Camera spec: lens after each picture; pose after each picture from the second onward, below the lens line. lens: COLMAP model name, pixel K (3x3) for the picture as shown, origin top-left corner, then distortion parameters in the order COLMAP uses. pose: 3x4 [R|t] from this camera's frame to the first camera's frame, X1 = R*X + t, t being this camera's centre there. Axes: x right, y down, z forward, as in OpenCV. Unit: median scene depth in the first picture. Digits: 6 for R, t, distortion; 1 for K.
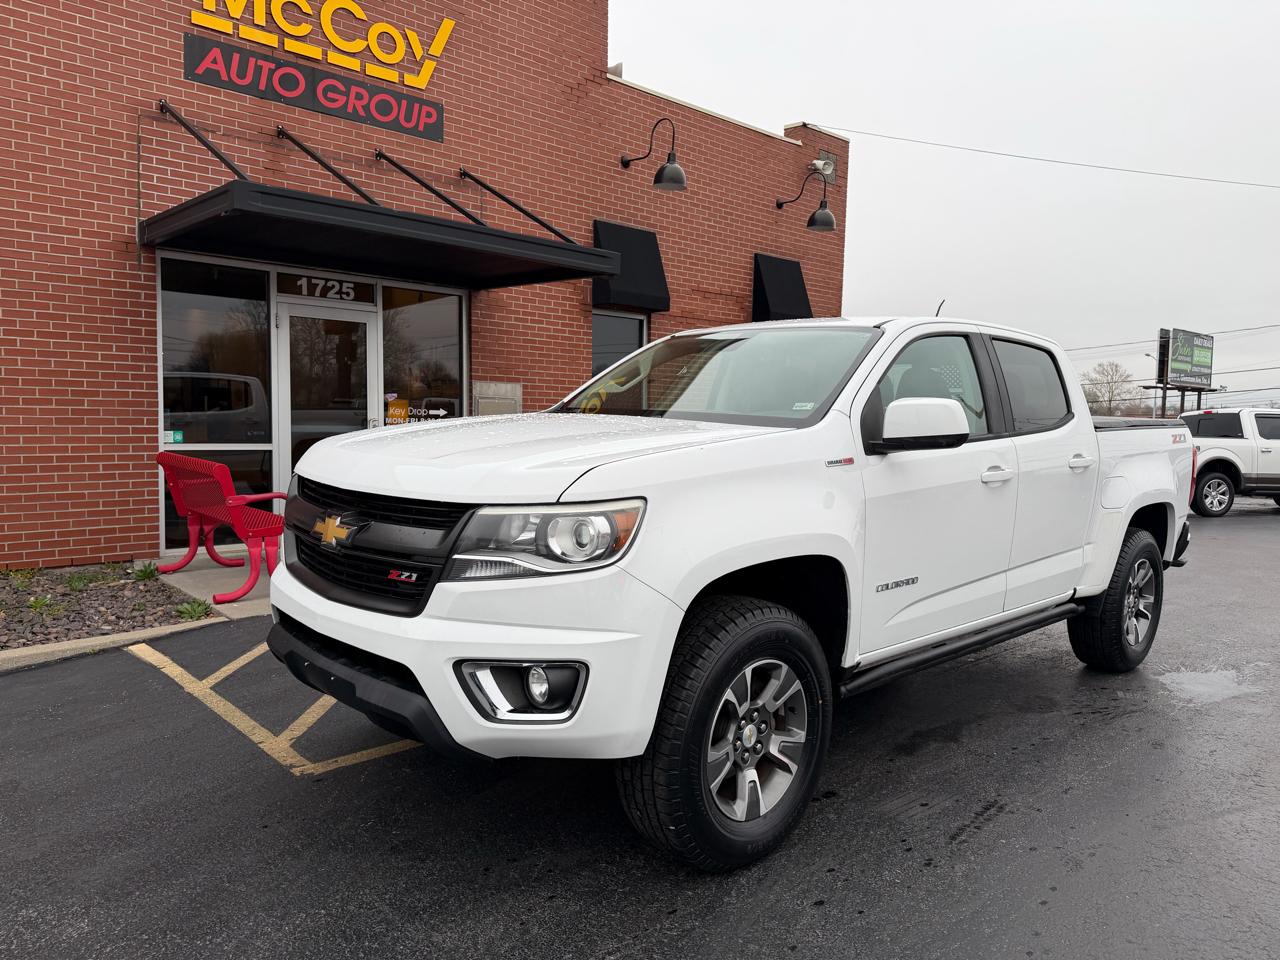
lens RADIAL K [[916.5, 0, 635.9], [0, 916.5, 483.7], [0, 0, 1]] dist [0.029225, -0.036324]
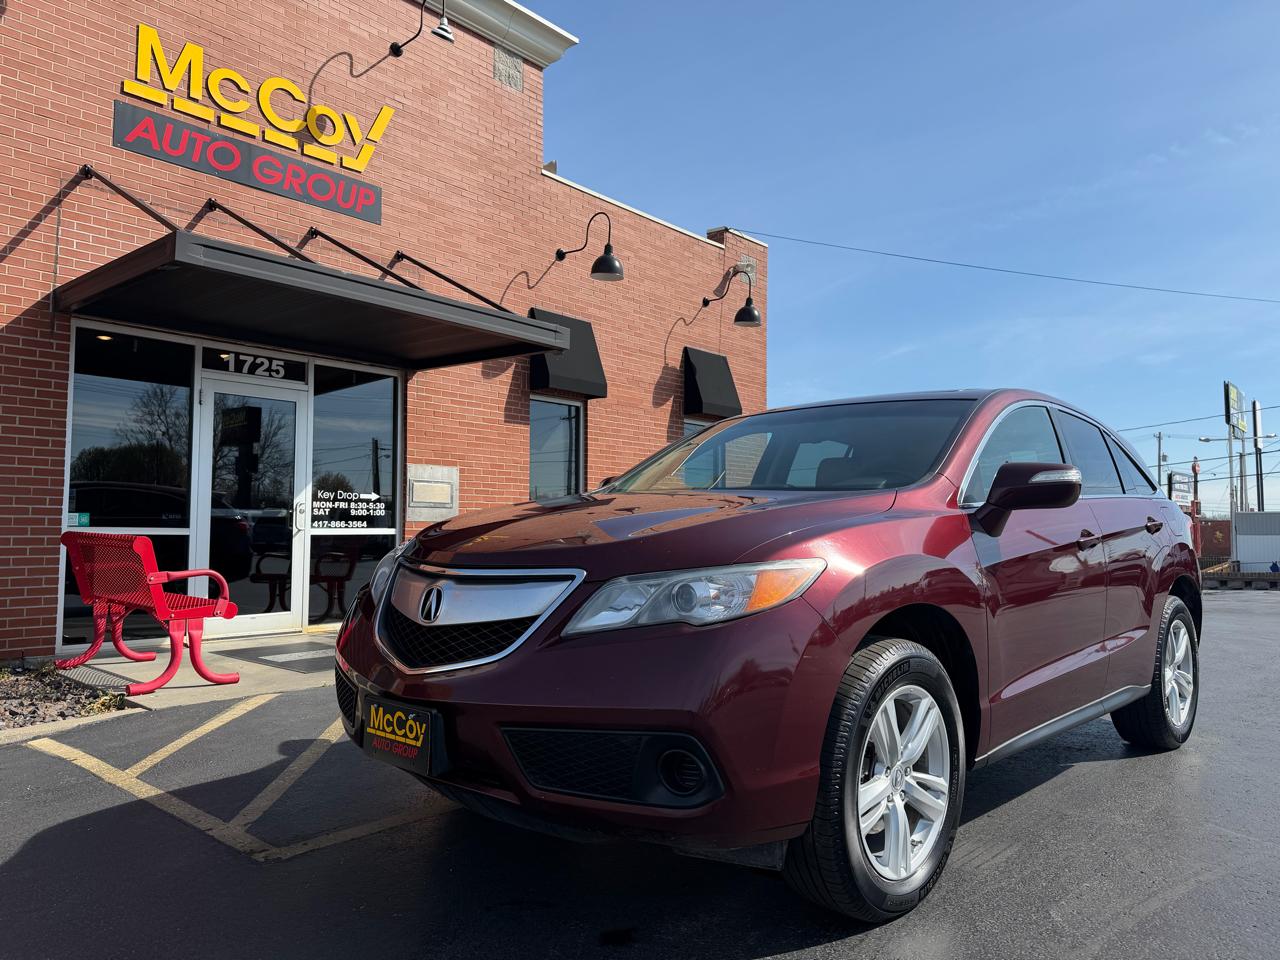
lens RADIAL K [[916.5, 0, 642.5], [0, 916.5, 478.9], [0, 0, 1]] dist [0.029225, -0.036324]
pose [[0.993729, -0.007465, 0.111567, -0.046980], [0.021855, 0.991492, -0.128316, 0.035741], [-0.109660, 0.129950, 0.985438, 0.035643]]
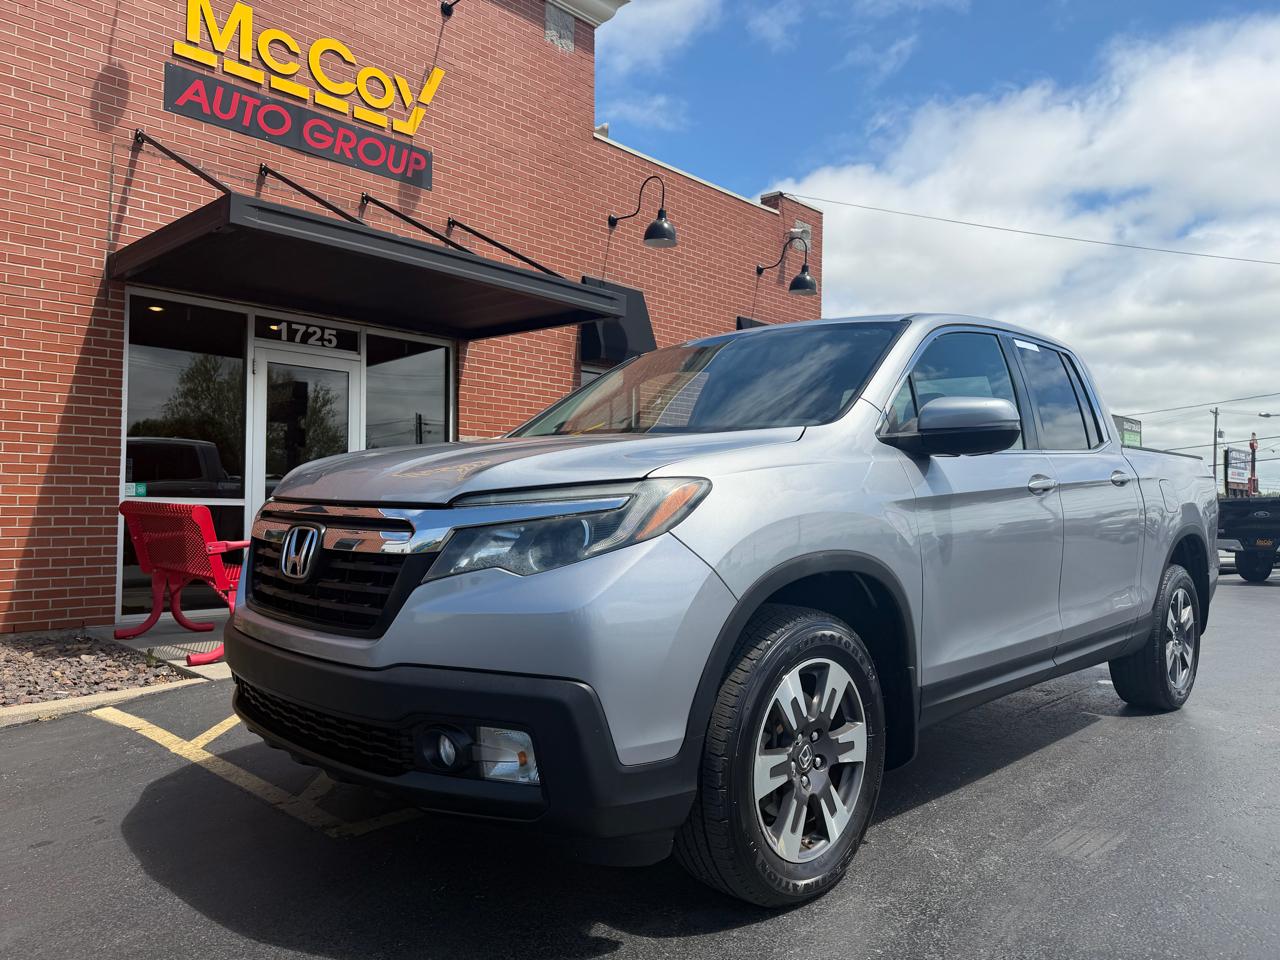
lens RADIAL K [[916.5, 0, 649.0], [0, 916.5, 484.5], [0, 0, 1]] dist [0.029225, -0.036324]
pose [[0.997187, -0.008885, 0.074431, -0.062153], [0.016157, 0.995087, -0.097680, 0.038142], [-0.073197, 0.098608, 0.992431, 0.060228]]
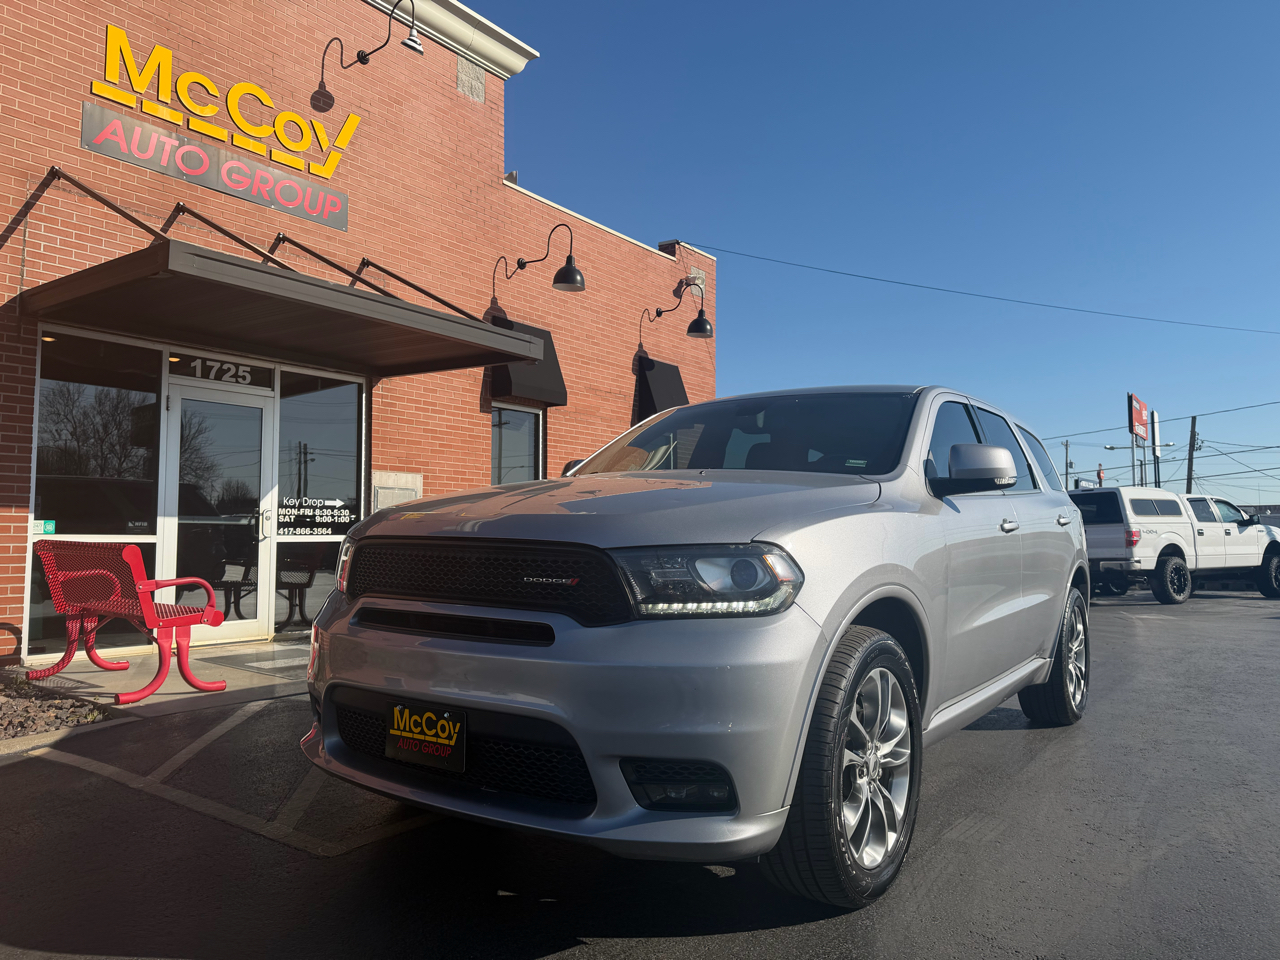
lens RADIAL K [[916.5, 0, 646.6], [0, 916.5, 478.9], [0, 0, 1]] dist [0.029225, -0.036324]
pose [[0.980643, -0.004393, 0.195753, -0.097403], [0.030629, 0.990883, -0.131199, 0.035224], [-0.193392, 0.134655, 0.971837, 0.014157]]
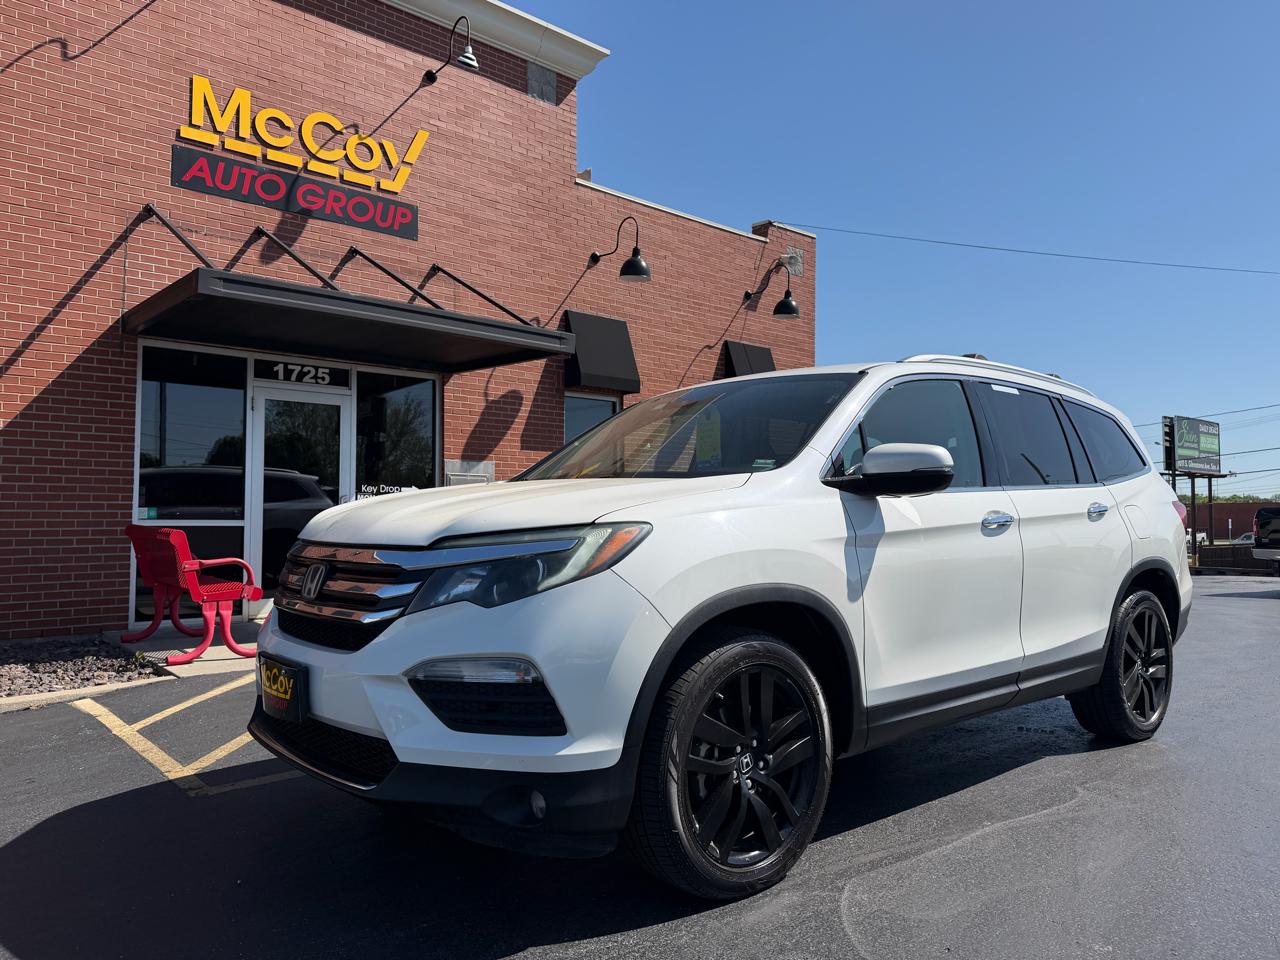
lens RADIAL K [[916.5, 0, 645.4], [0, 916.5, 477.3], [0, 0, 1]] dist [0.029225, -0.036324]
pose [[0.999794, -0.016646, -0.011624, 0.070963], [0.015212, 0.993358, -0.114056, 0.034257], [0.013445, 0.113856, 0.993406, -0.034915]]
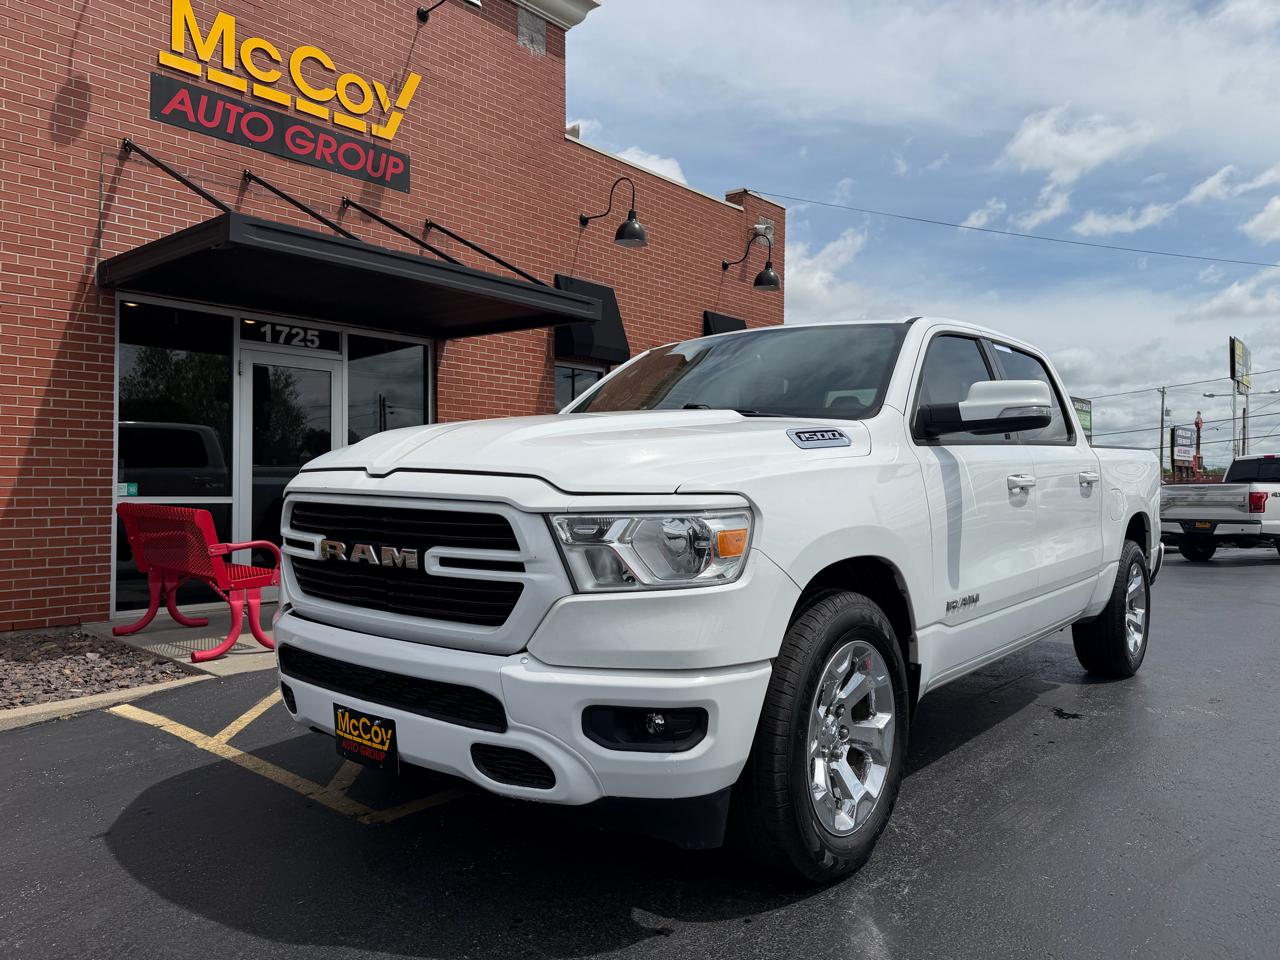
lens RADIAL K [[916.5, 0, 645.8], [0, 916.5, 475.7], [0, 0, 1]] dist [0.029225, -0.036324]
pose [[0.993465, -0.014346, 0.113231, -0.080313], [0.023786, 0.996310, -0.082467, 0.023079], [-0.111630, 0.084621, 0.990140, 0.015947]]
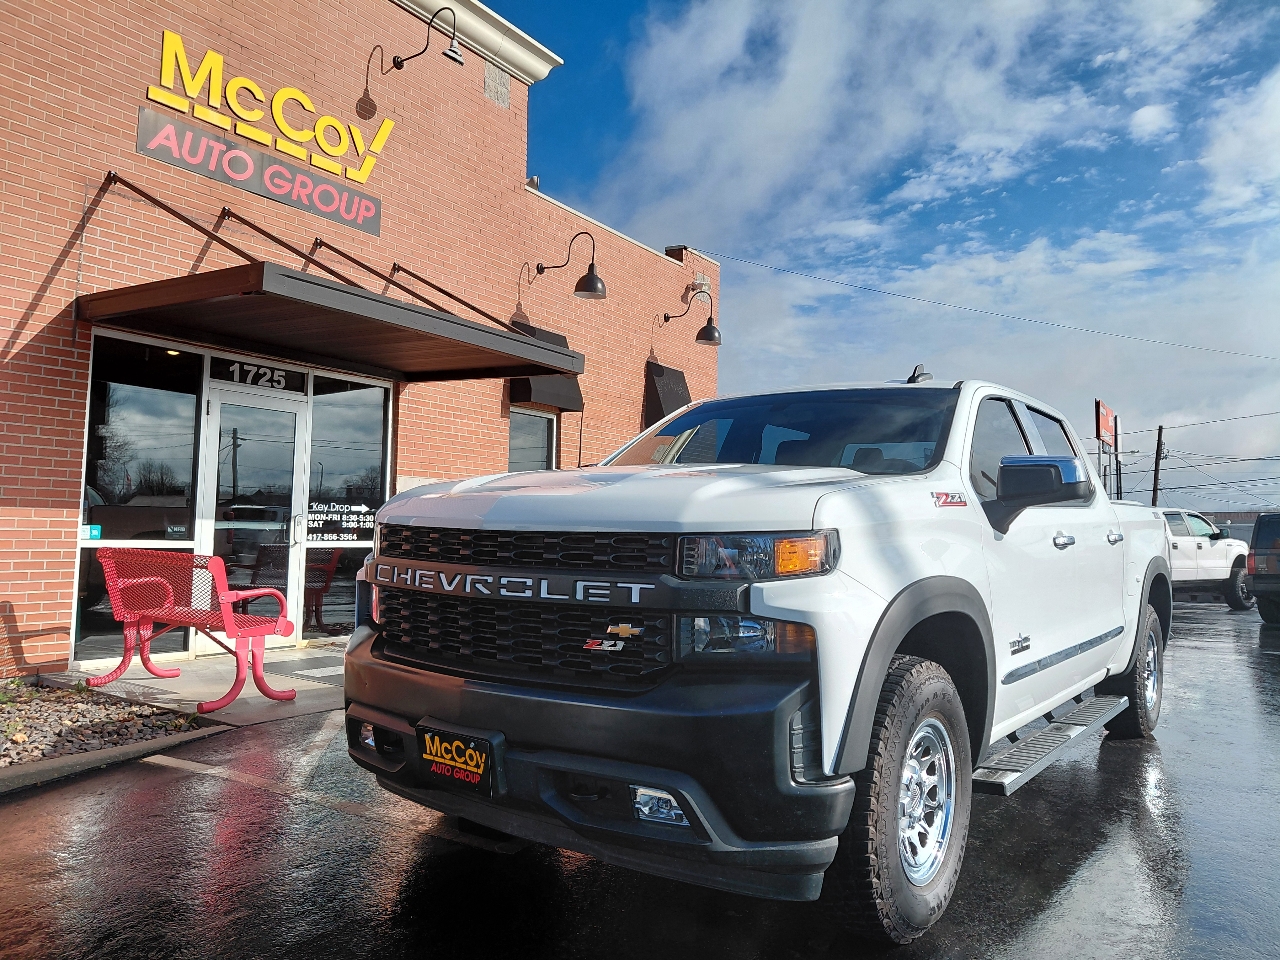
lens RADIAL K [[964.1, 0, 667.8], [0, 964.1, 463.0], [0, 0, 1]] dist [0.030521, -0.057864]
pose [[0.963755, 0.020531, 0.265998, -0.200328], [0.017087, 0.990237, -0.138340, 0.020190], [-0.266241, 0.137871, 0.953995, -0.041037]]
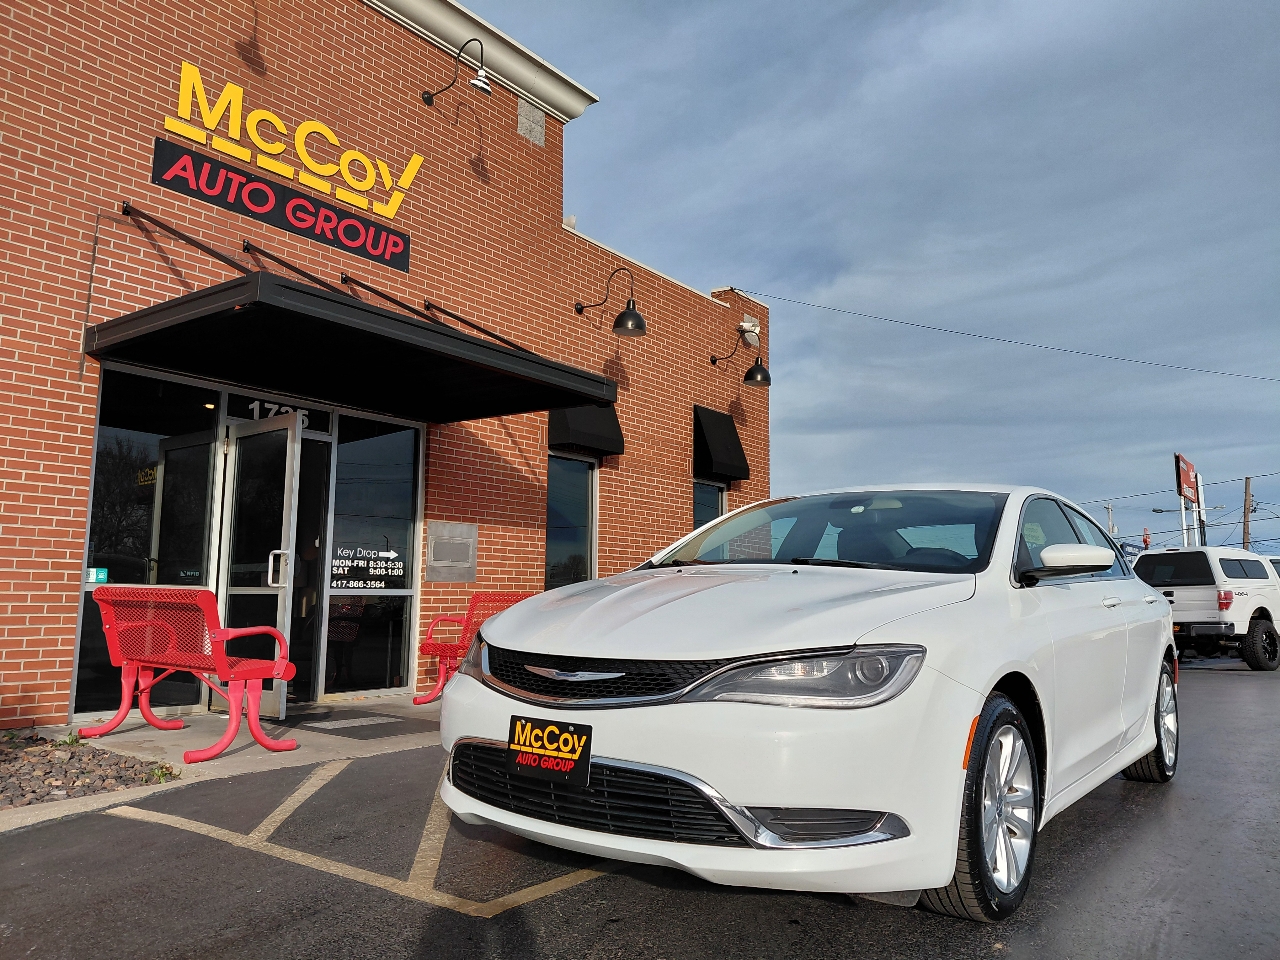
lens RADIAL K [[964.1, 0, 666.9], [0, 964.1, 474.4], [0, 0, 1]] dist [0.030521, -0.057864]
pose [[0.979976, 0.013020, 0.198689, -0.156817], [0.027805, 0.979134, -0.201304, 0.047682], [-0.197164, 0.202798, 0.959166, 0.031179]]
